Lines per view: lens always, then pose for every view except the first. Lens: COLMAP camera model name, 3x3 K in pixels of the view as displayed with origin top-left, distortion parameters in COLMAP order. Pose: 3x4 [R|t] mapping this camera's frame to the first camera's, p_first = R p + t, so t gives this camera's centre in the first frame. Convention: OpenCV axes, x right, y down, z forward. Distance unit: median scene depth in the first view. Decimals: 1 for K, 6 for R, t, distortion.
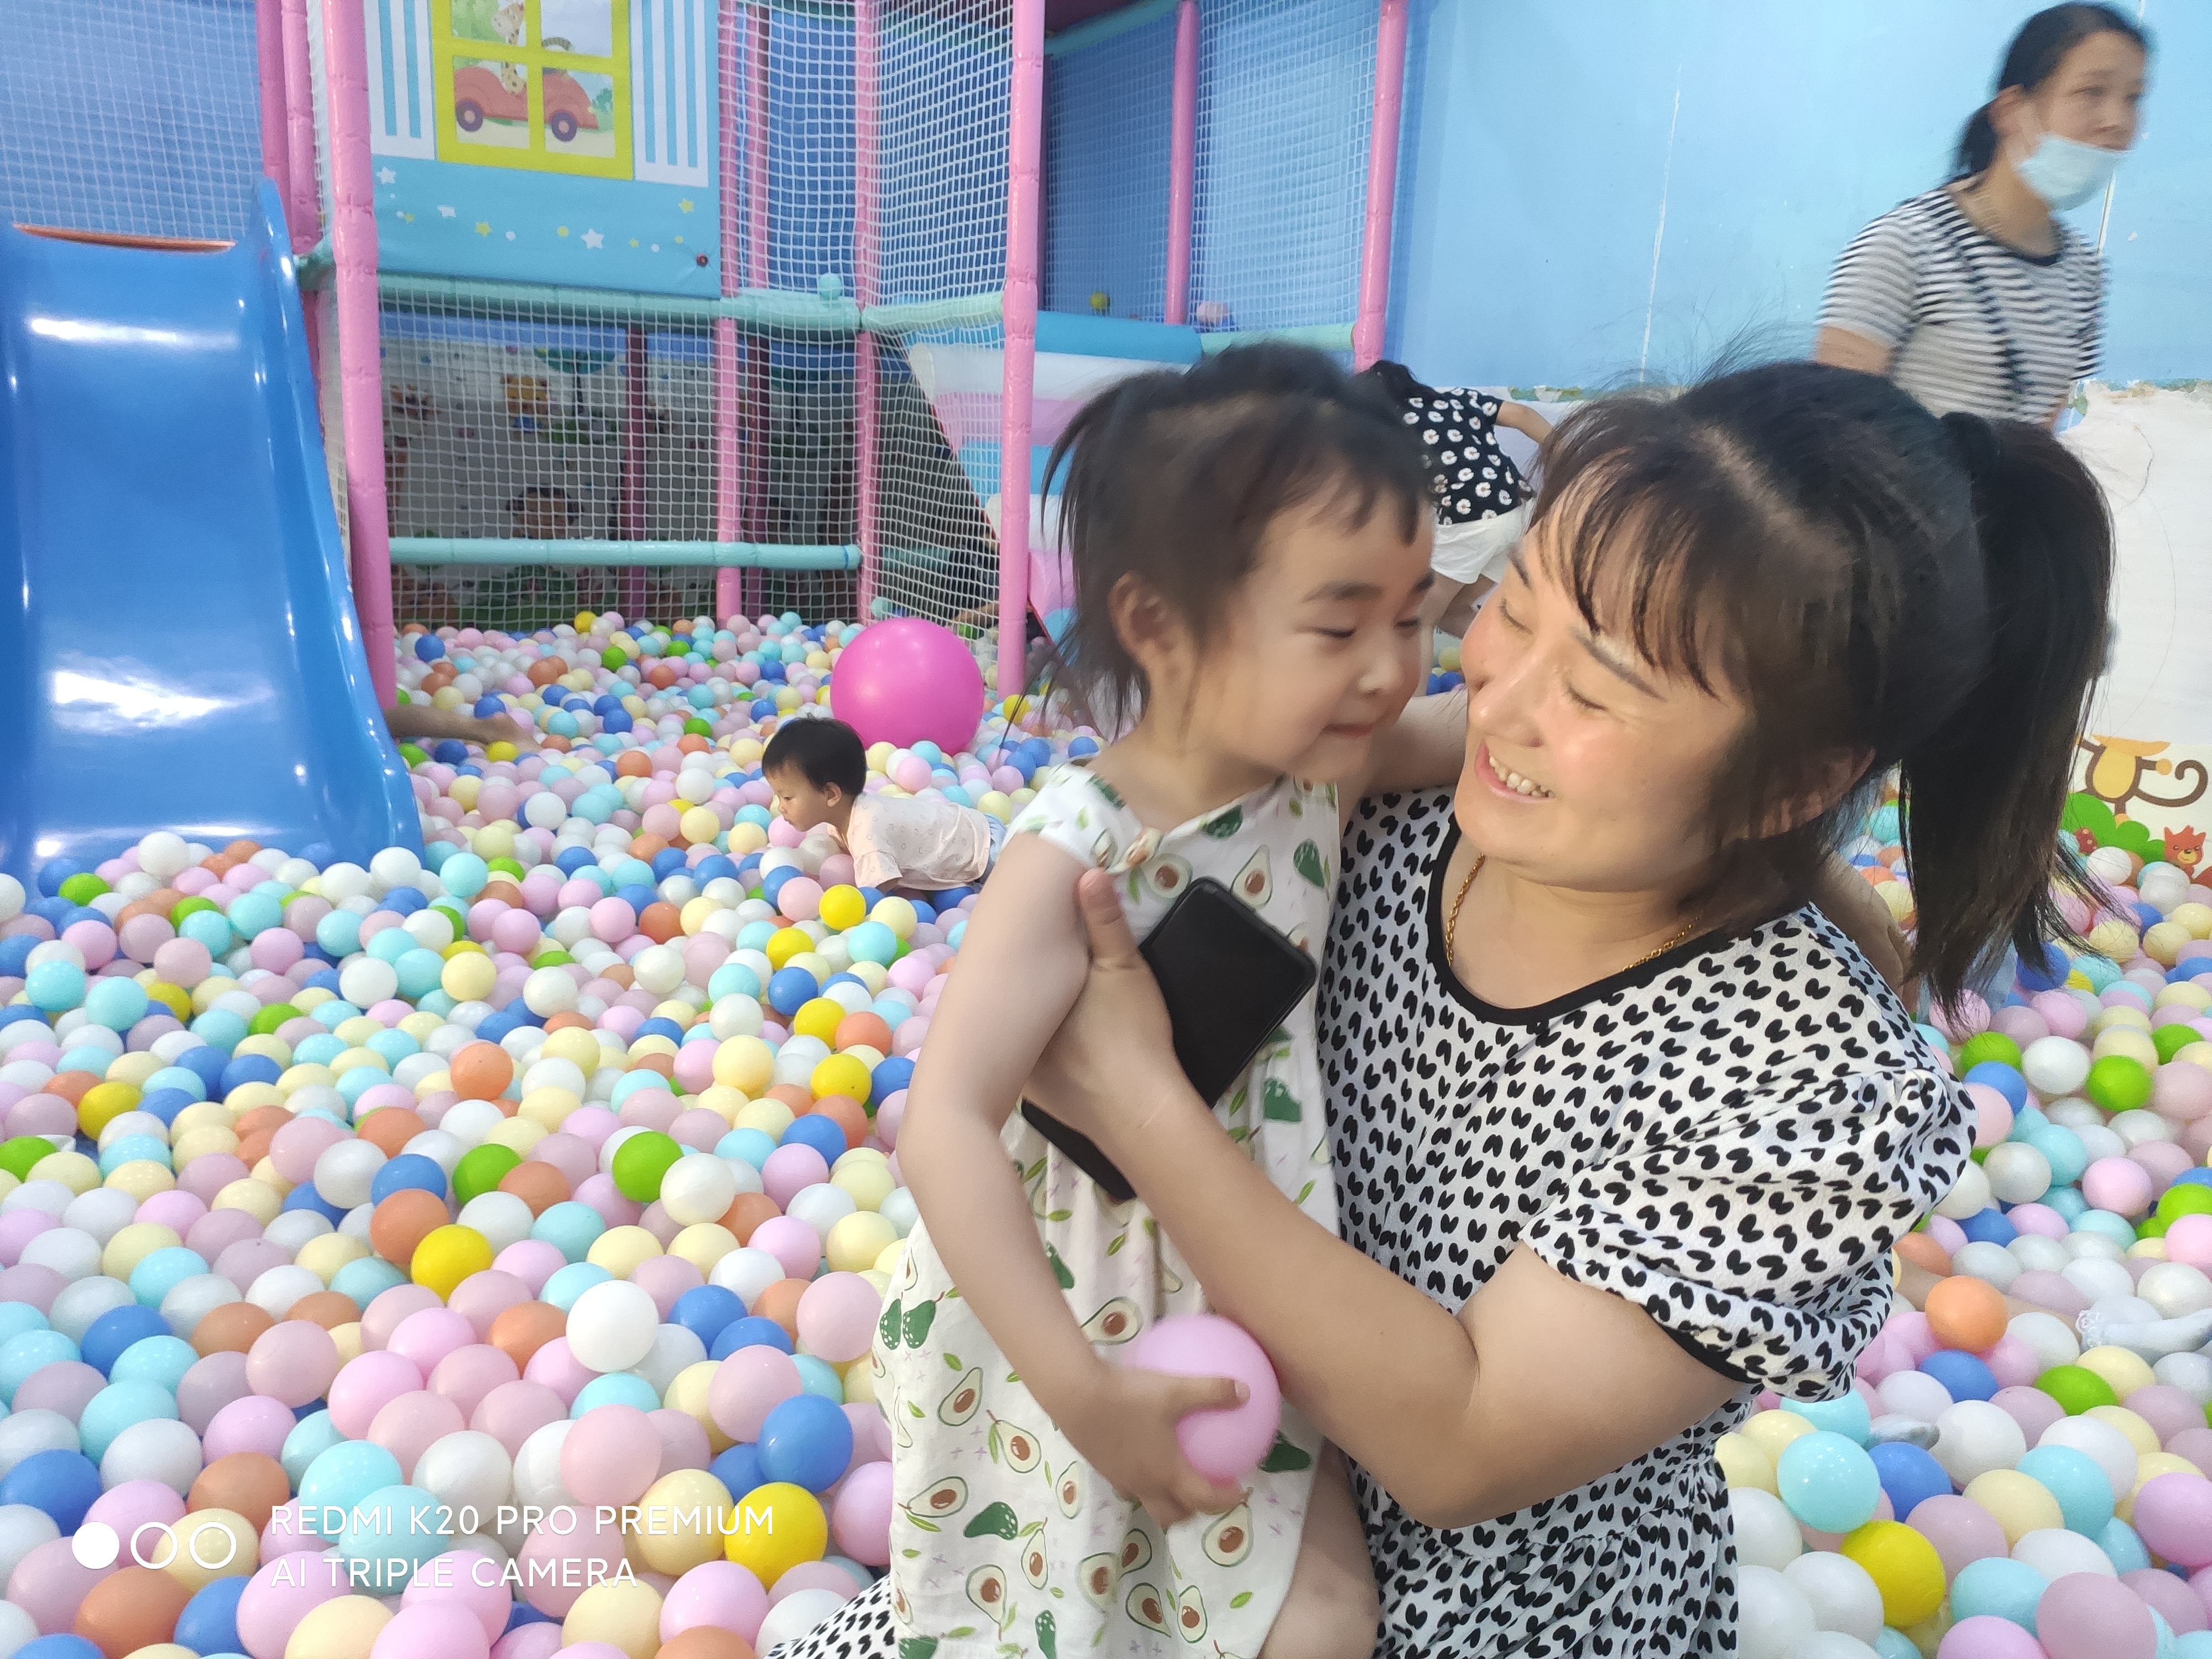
lens RADIAL K [[1645.3, 0, 1115.5], [0, 1645.3, 837.2], [0, 0, 1]] dist [0.044520, -0.063490]
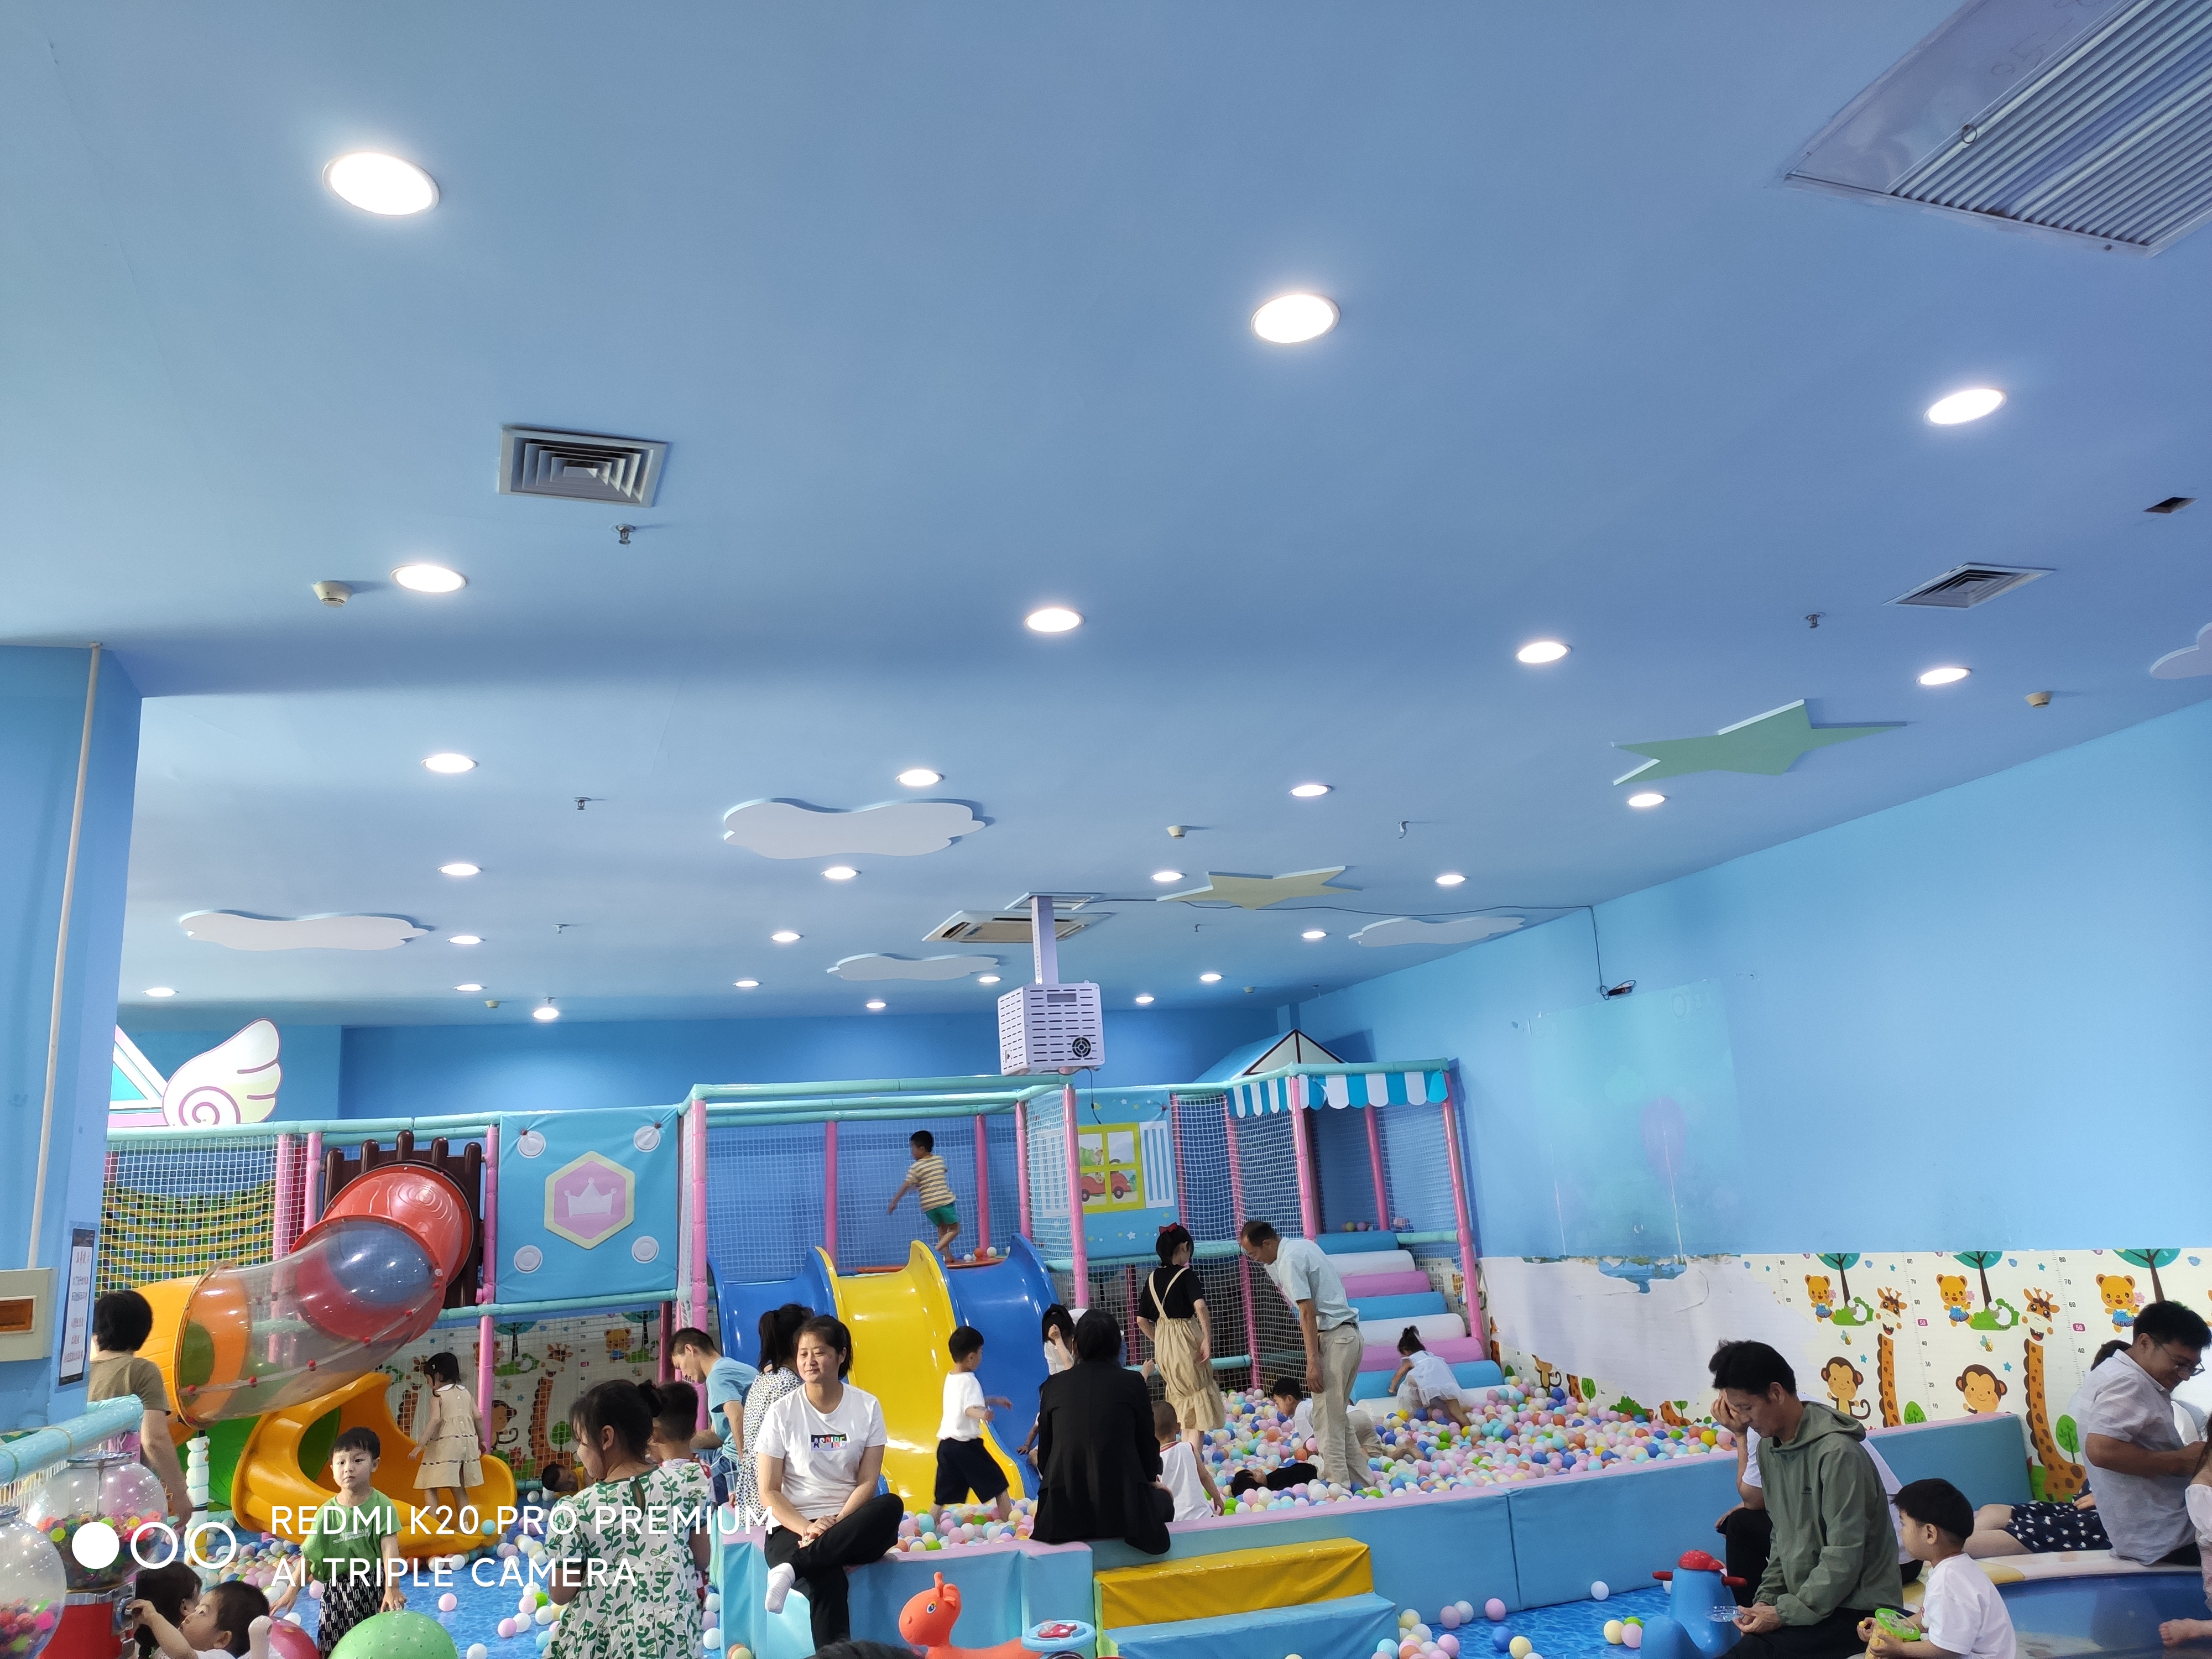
lens RADIAL K [[1645.3, 0, 1110.8], [0, 1645.3, 815.4], [0, 0, 1]] dist [0.044520, -0.063490]
pose [[0.977266, -0.154057, -0.145663, 0.097535], [0.069670, 0.882225, -0.465645, 0.210638], [0.200243, 0.444910, 0.872902, -1.337188]]
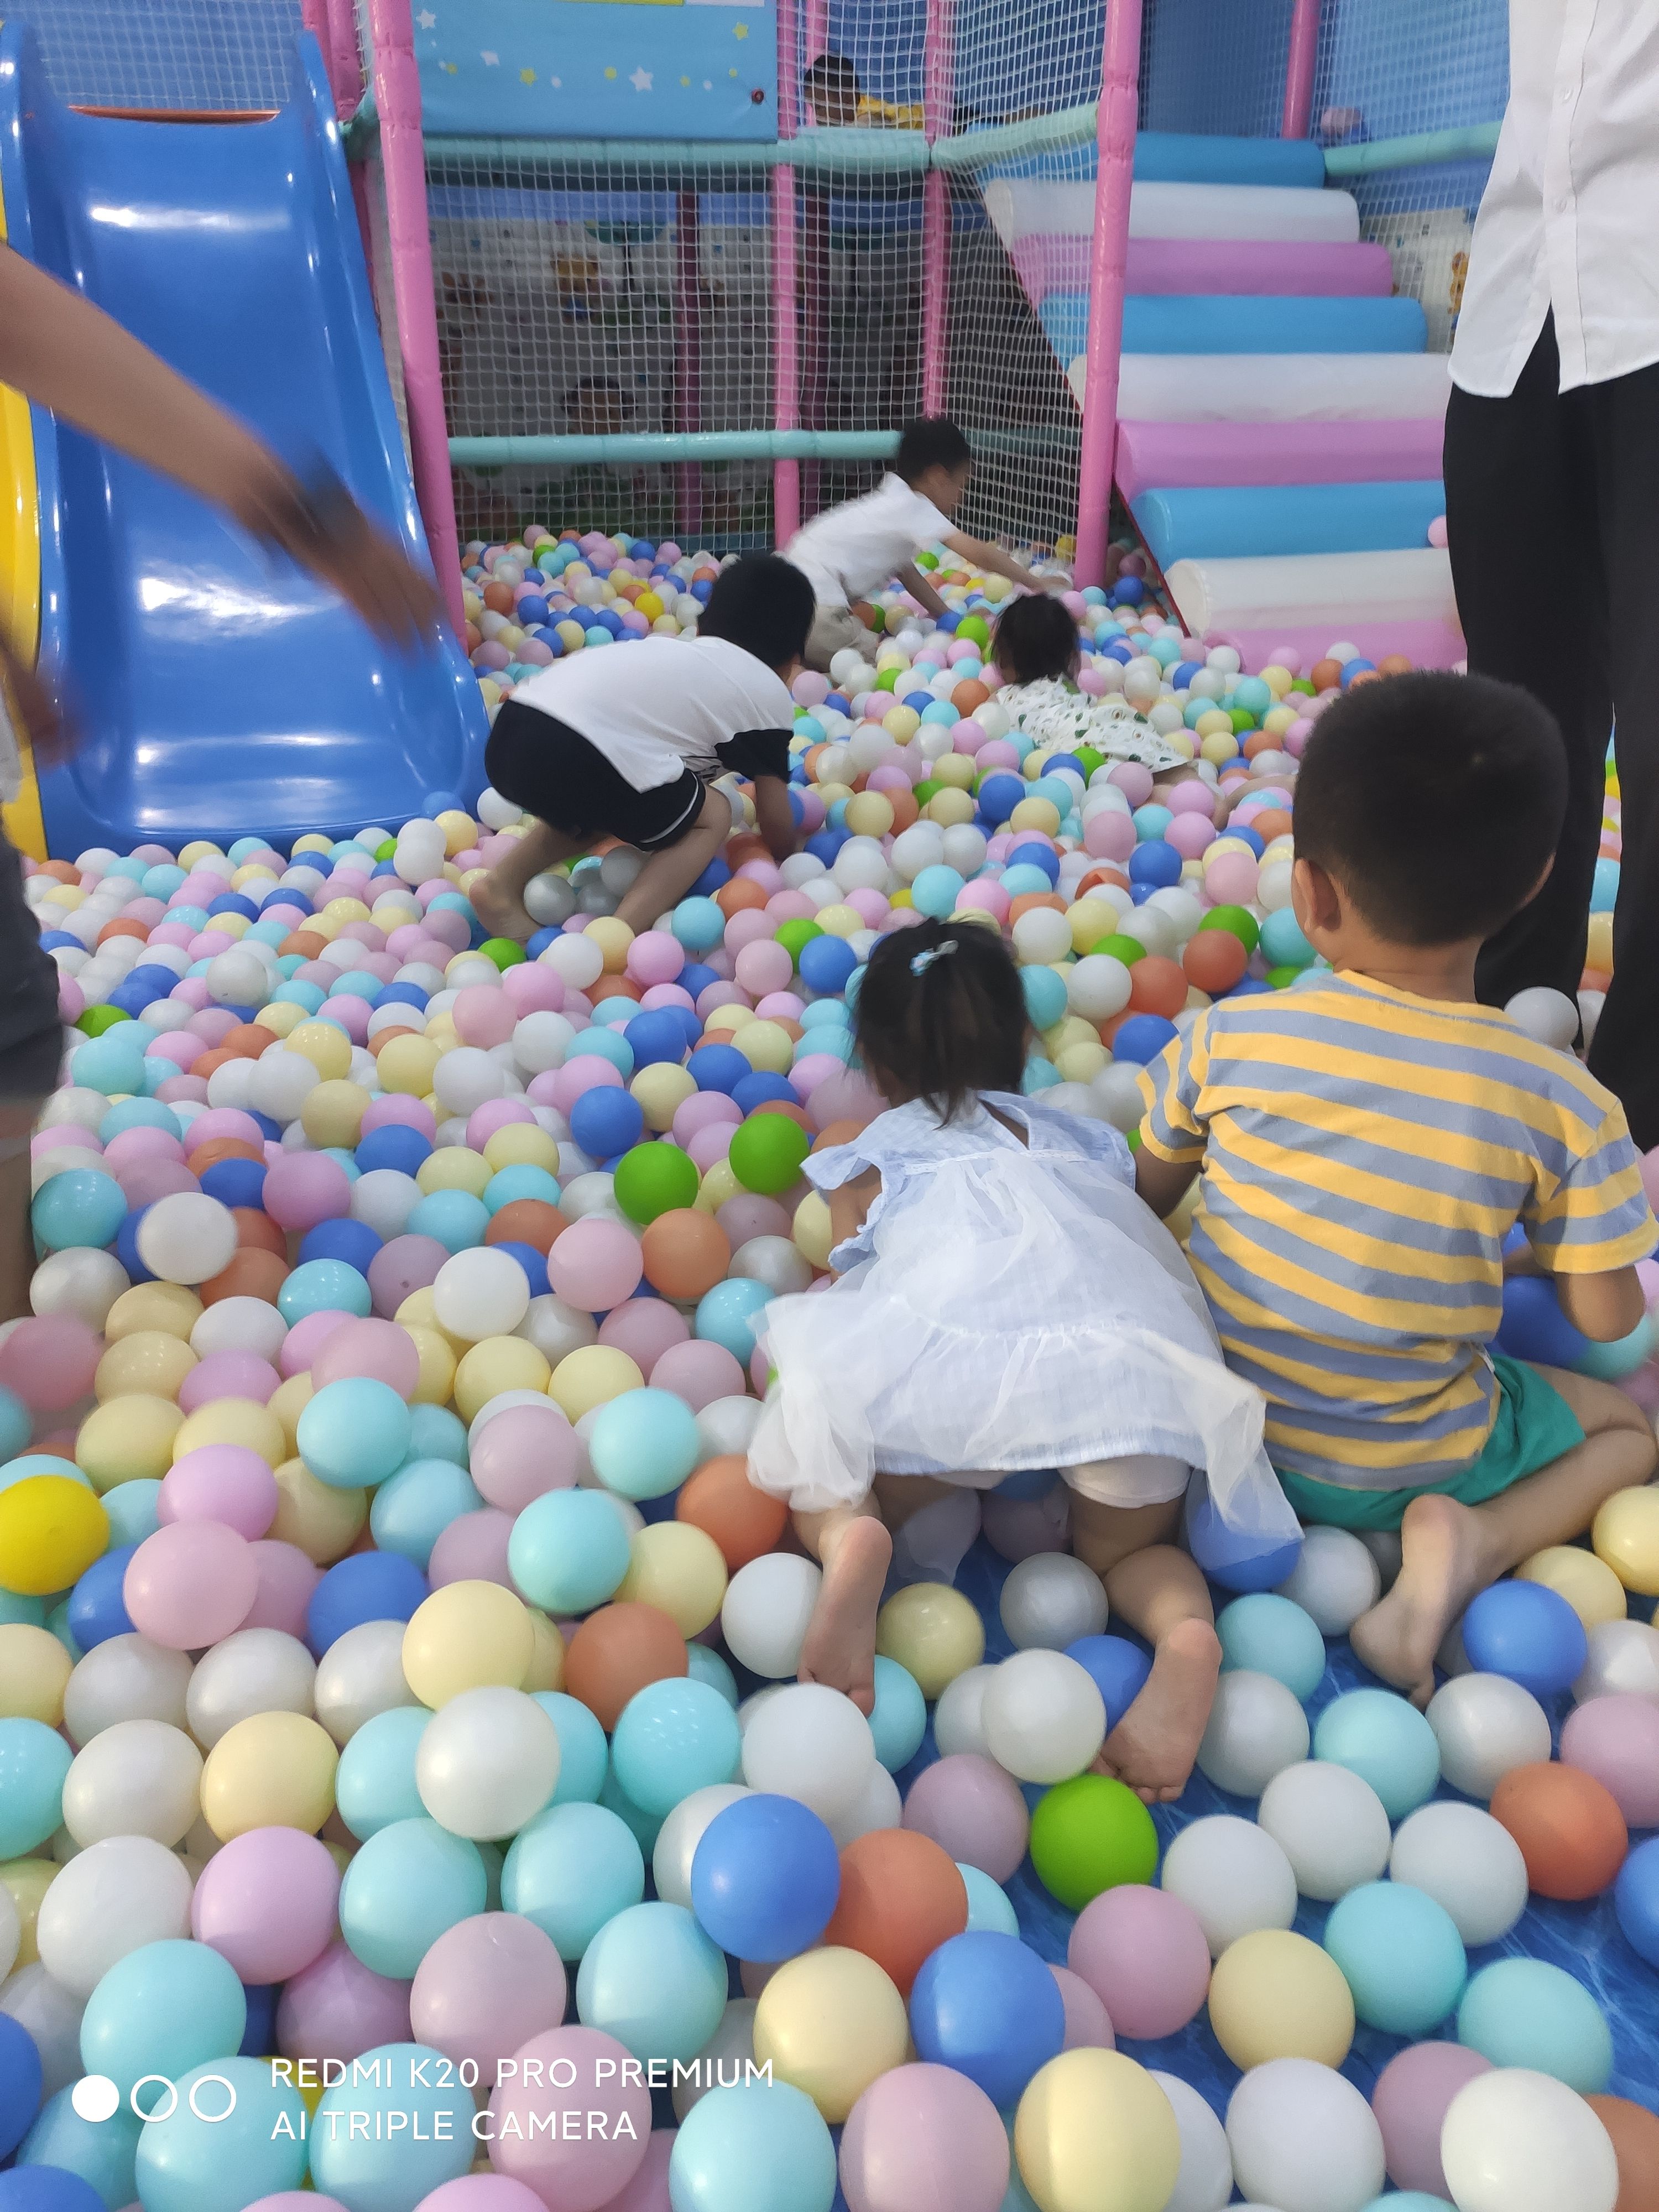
lens RADIAL K [[1645.3, 0, 841.8], [0, 1645.3, 1093.0], [0, 0, 1]] dist [0.044520, -0.063490]
pose [[0.981329, 0.035961, -0.188944, -0.014973], [0.001960, 0.980445, 0.196785, 0.005731], [0.192326, -0.193481, 0.962068, 0.036663]]
